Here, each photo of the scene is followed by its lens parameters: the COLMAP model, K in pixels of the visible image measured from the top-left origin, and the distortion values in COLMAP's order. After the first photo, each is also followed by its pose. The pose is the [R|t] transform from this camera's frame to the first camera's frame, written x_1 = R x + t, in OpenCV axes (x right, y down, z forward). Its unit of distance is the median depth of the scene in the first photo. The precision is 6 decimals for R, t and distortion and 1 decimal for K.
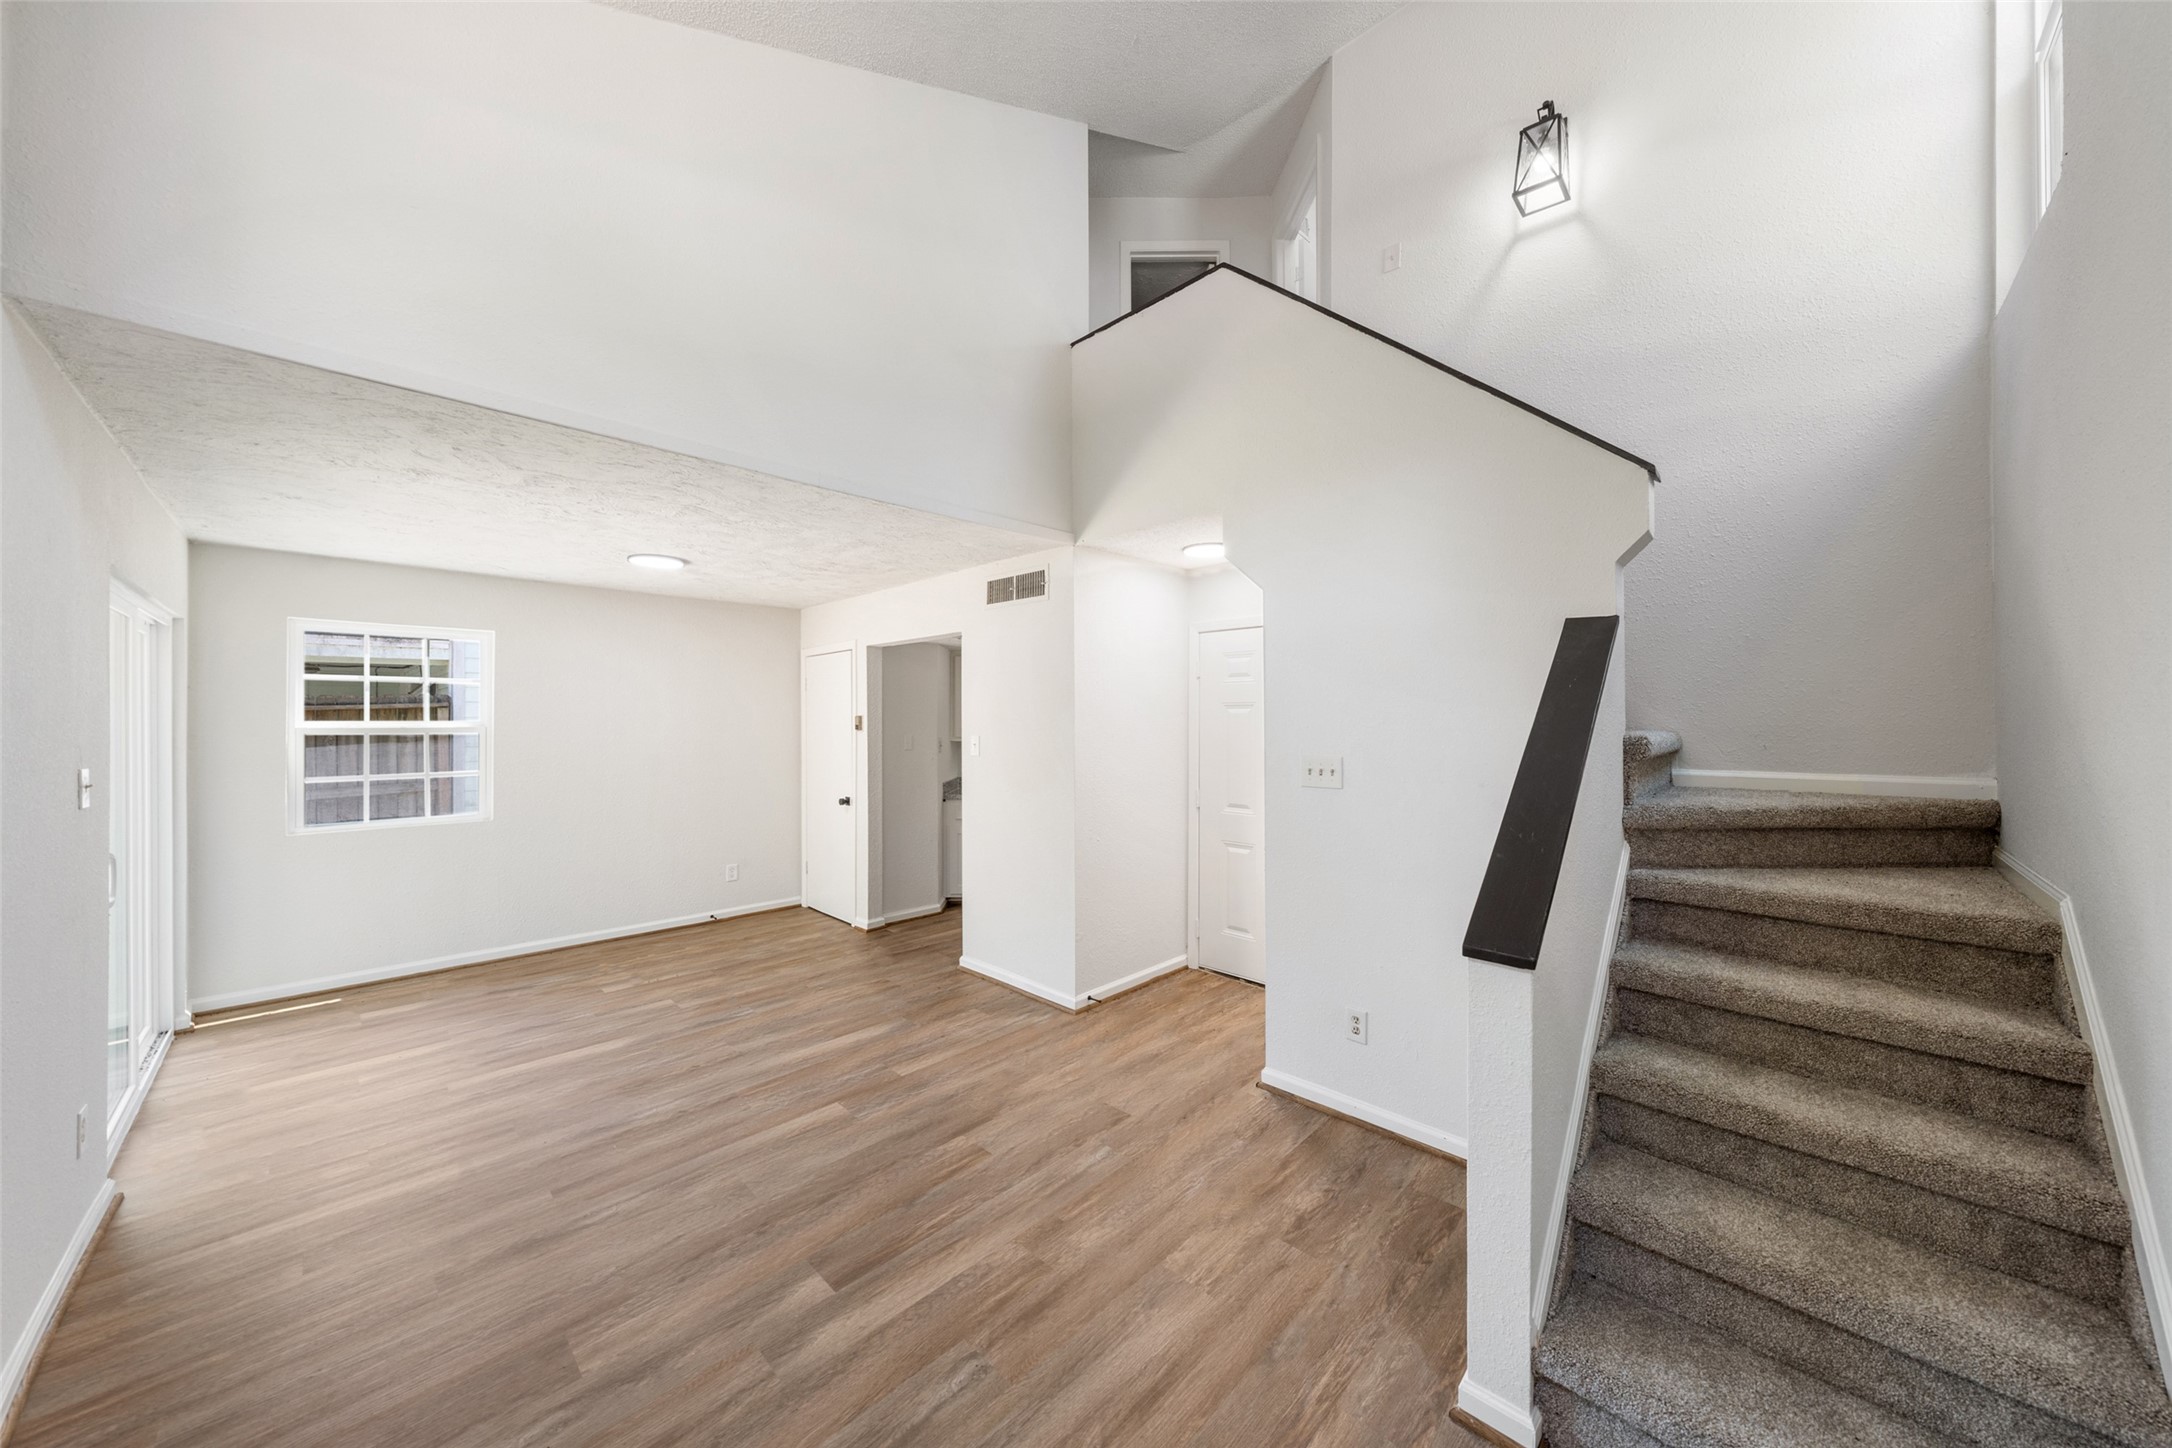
lens RADIAL K [[740.2, 0, 1078.6], [0, 740.2, 715.6], [0, 0, 1]] dist [-0.001314, -0.000035]
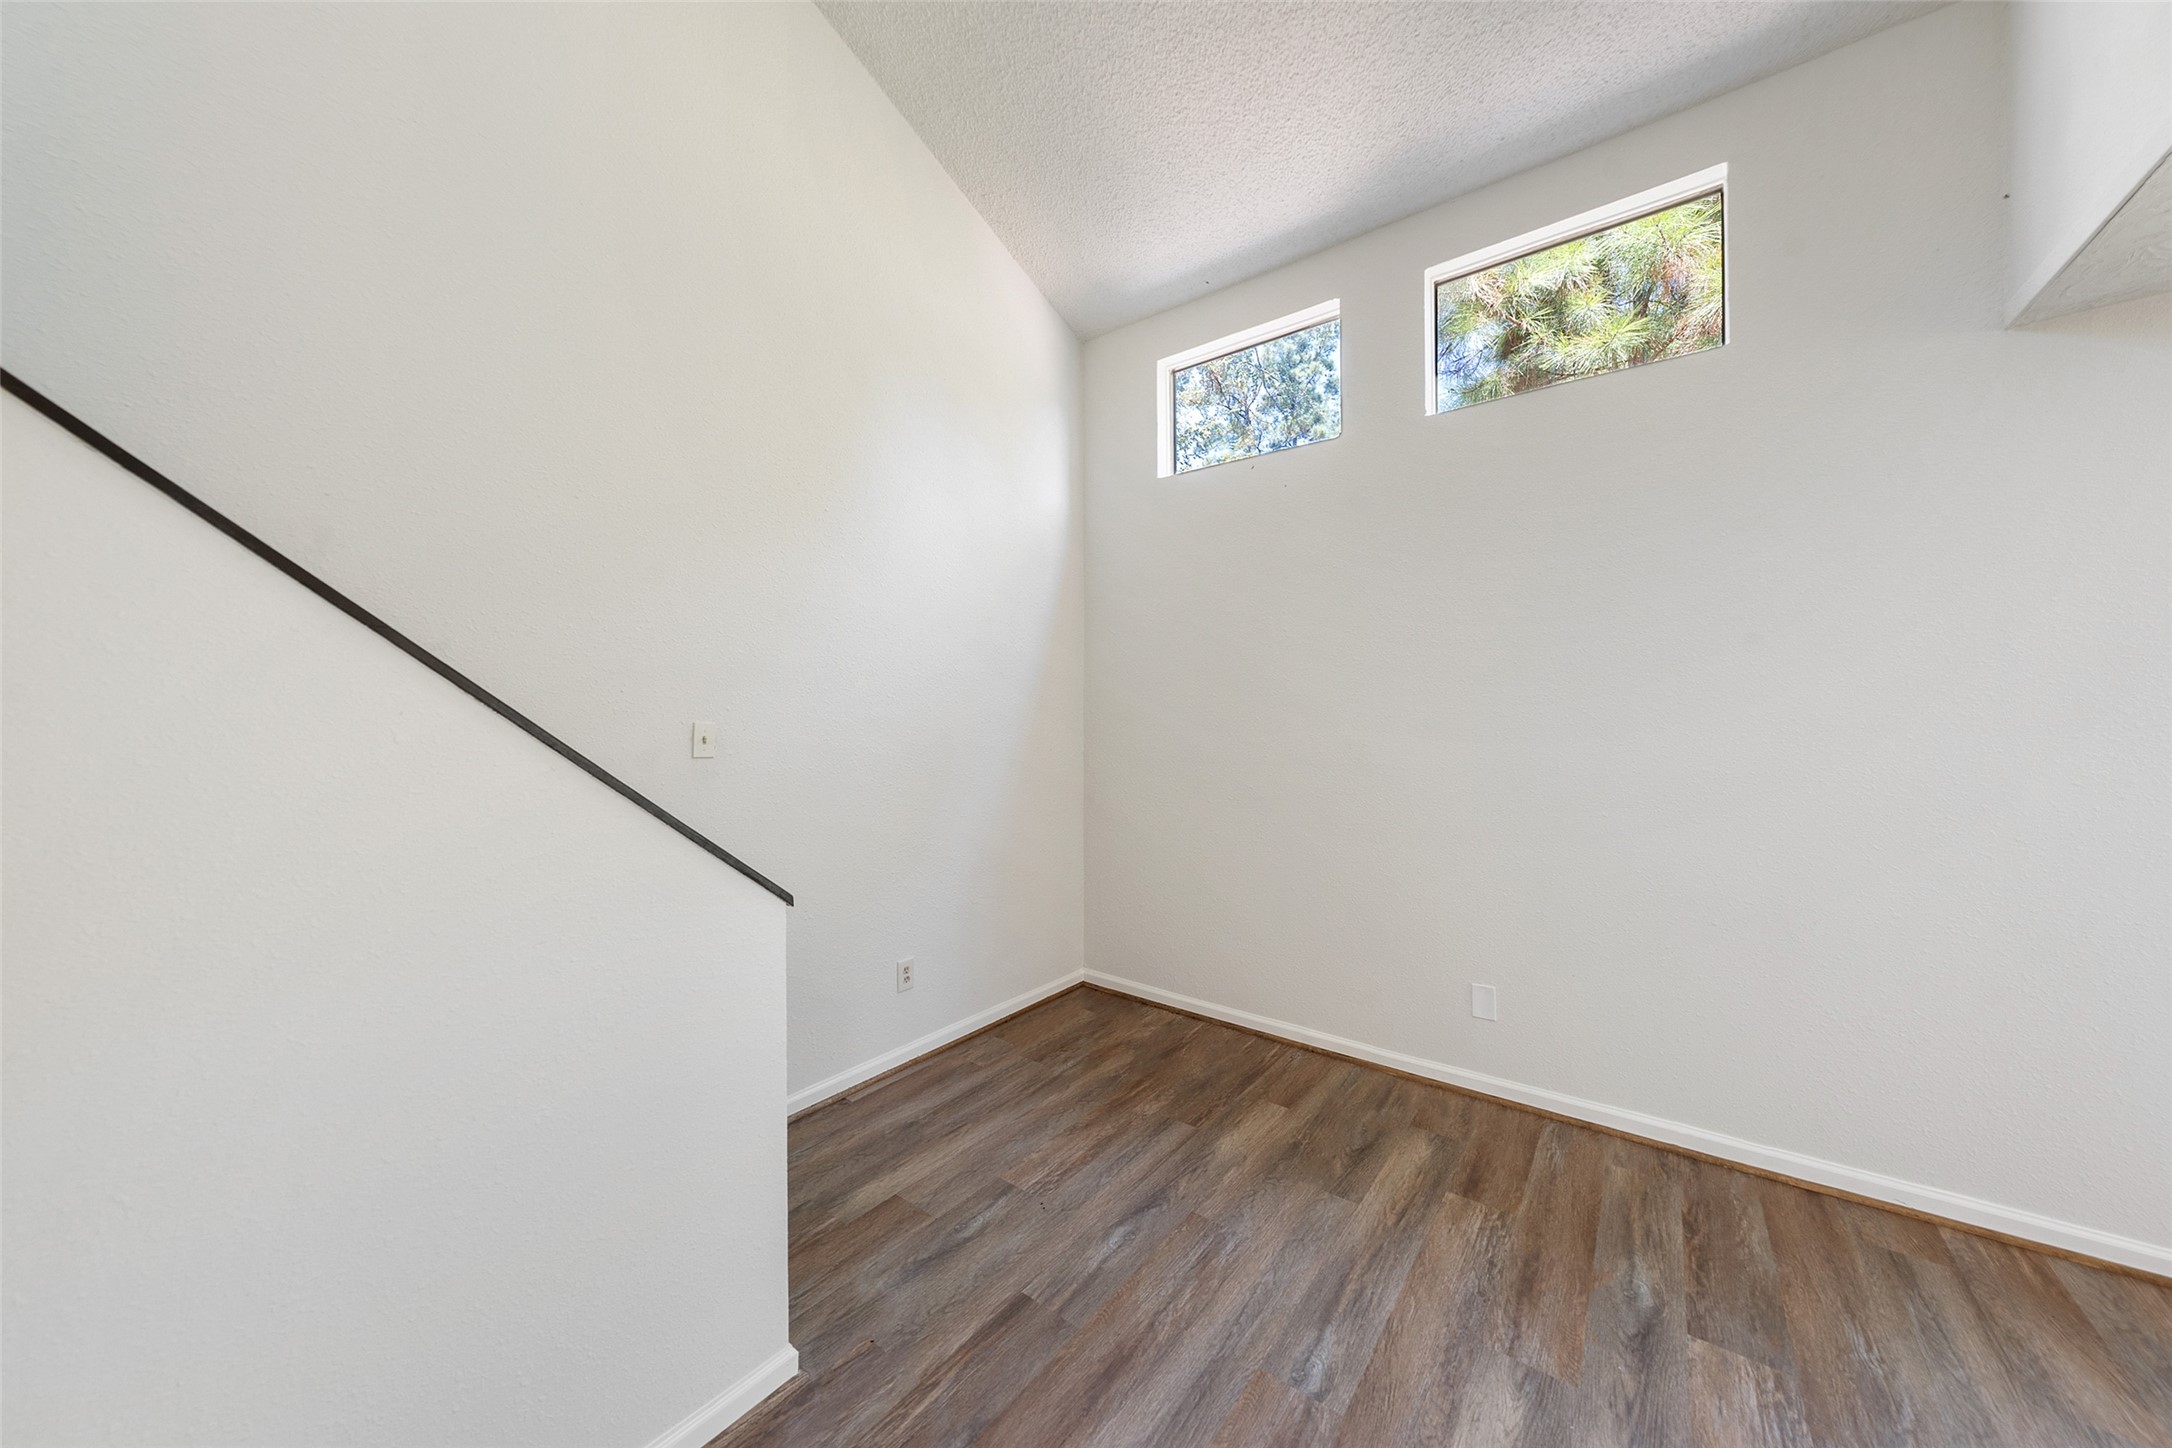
lens RADIAL K [[734.2, 0, 1086.0], [0, 734.2, 724.0], [0, 0, 1]] dist [0.000247, 0.000031]
pose [[-0.993423, 0.002601, -0.114474, 0.095808], [0.002901, 0.999993, -0.002454, 0.034398], [0.114467, -0.002770, -0.993423, 0.778321]]
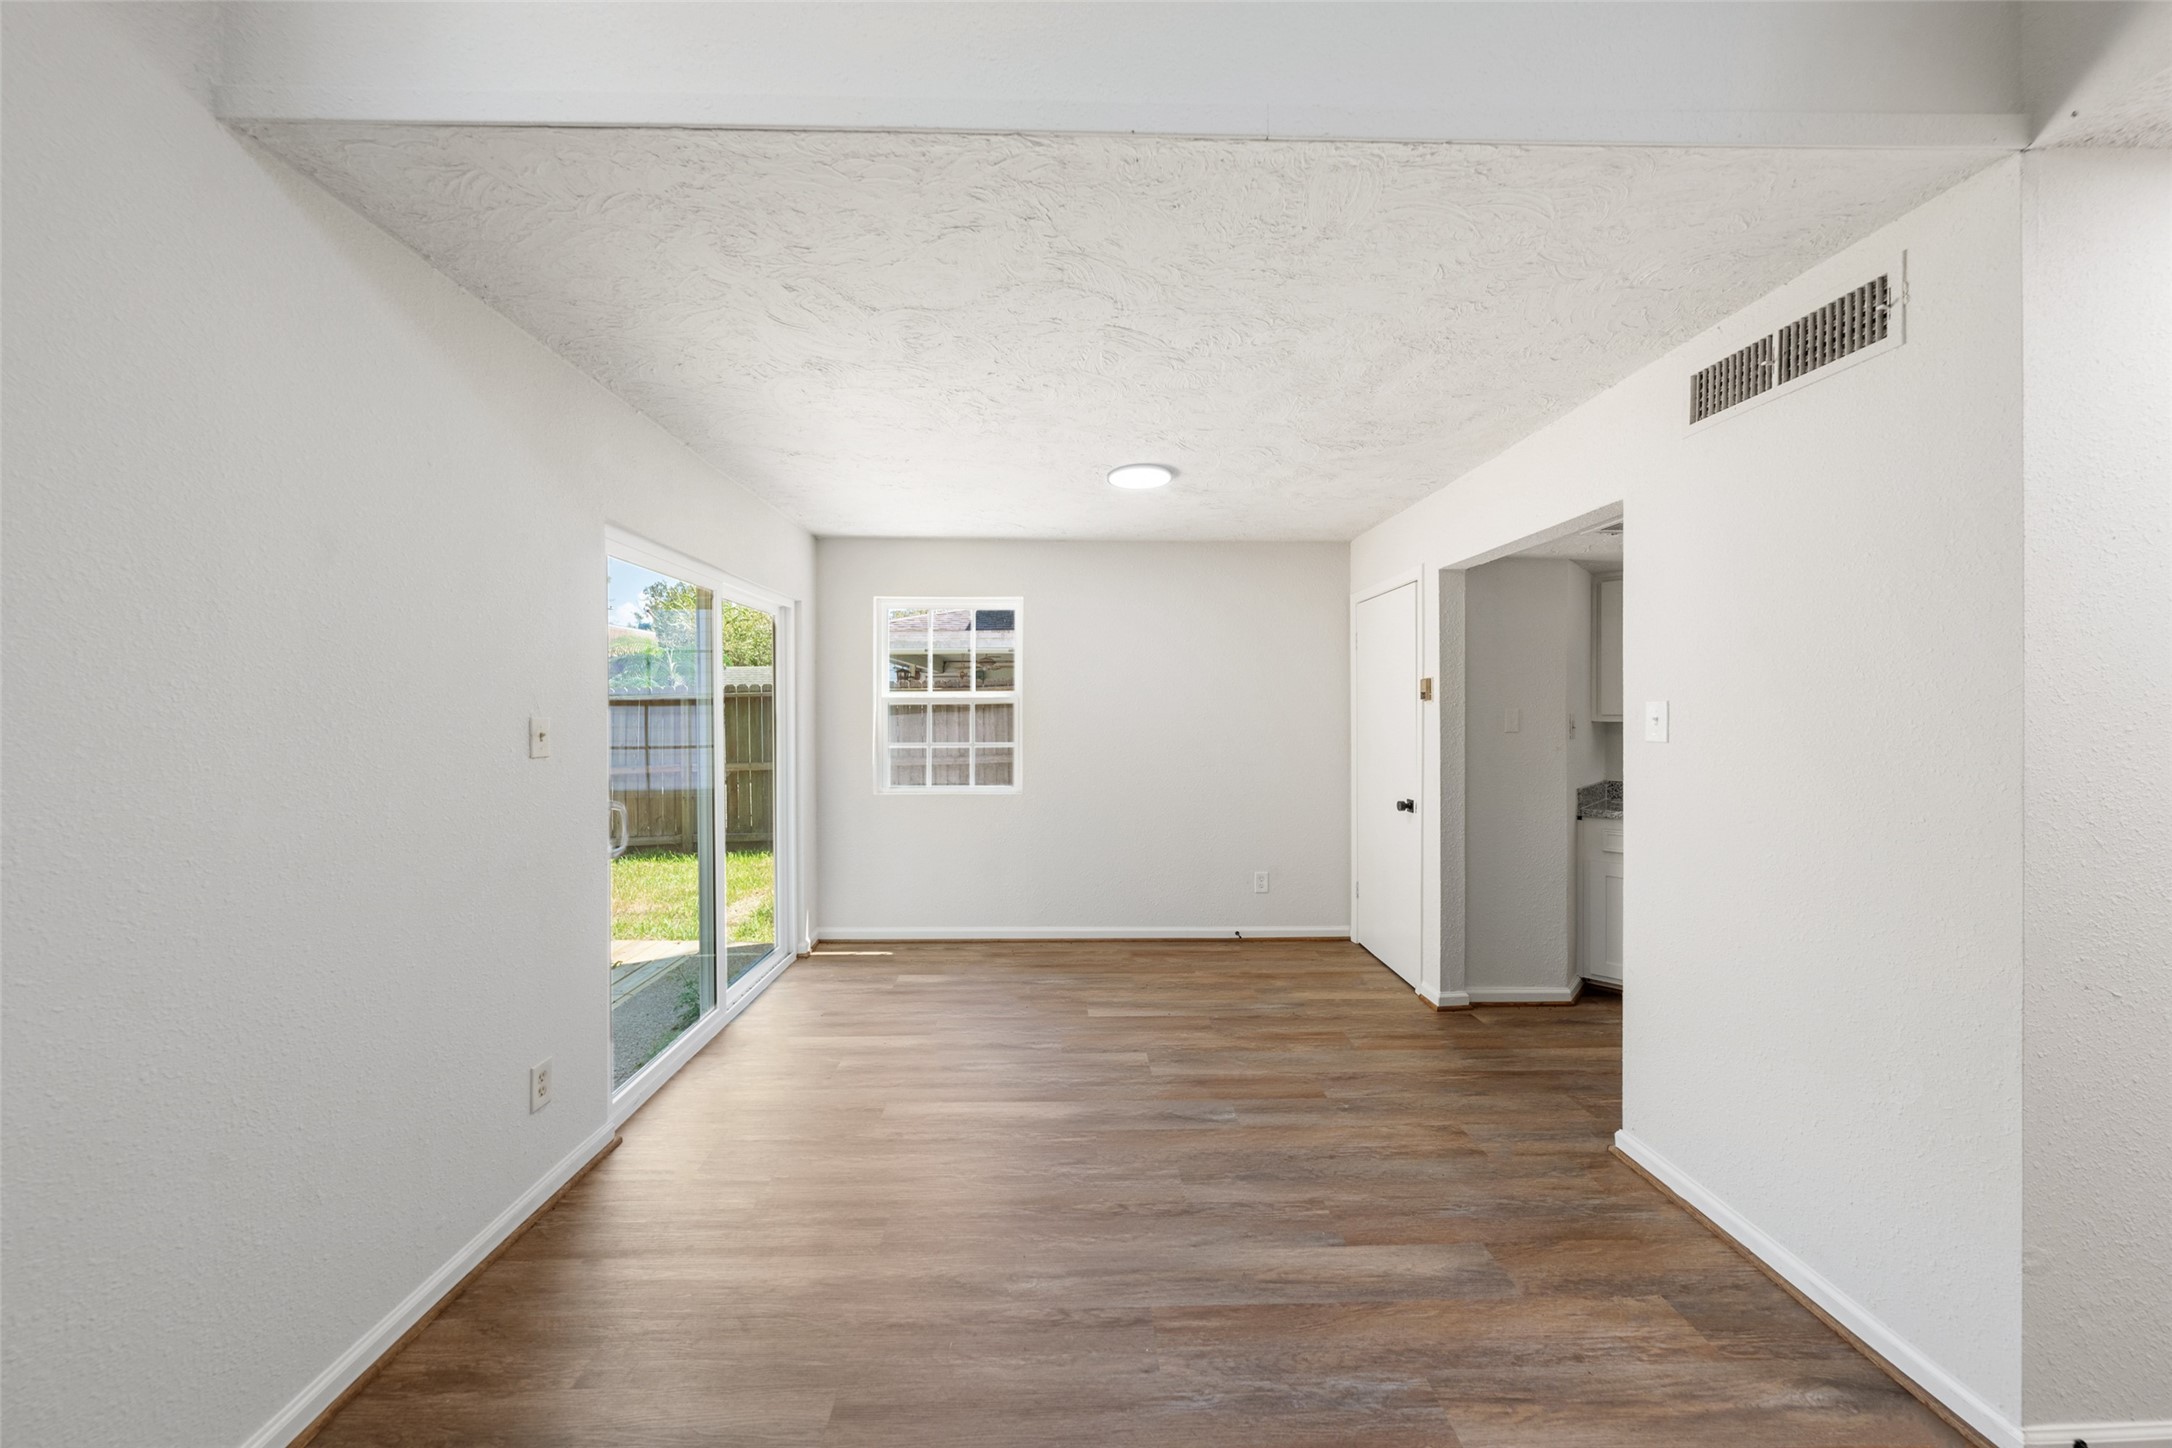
lens RADIAL K [[740.2, 0, 1078.6], [0, 740.2, 715.6], [0, 0, 1]] dist [-0.001314, -0.000035]
pose [[0.717793, 0.005709, -0.696233, -0.078683], [0.004309, 0.999911, 0.012641, 0.030972], [0.696243, -0.012073, 0.717704, 0.405983]]
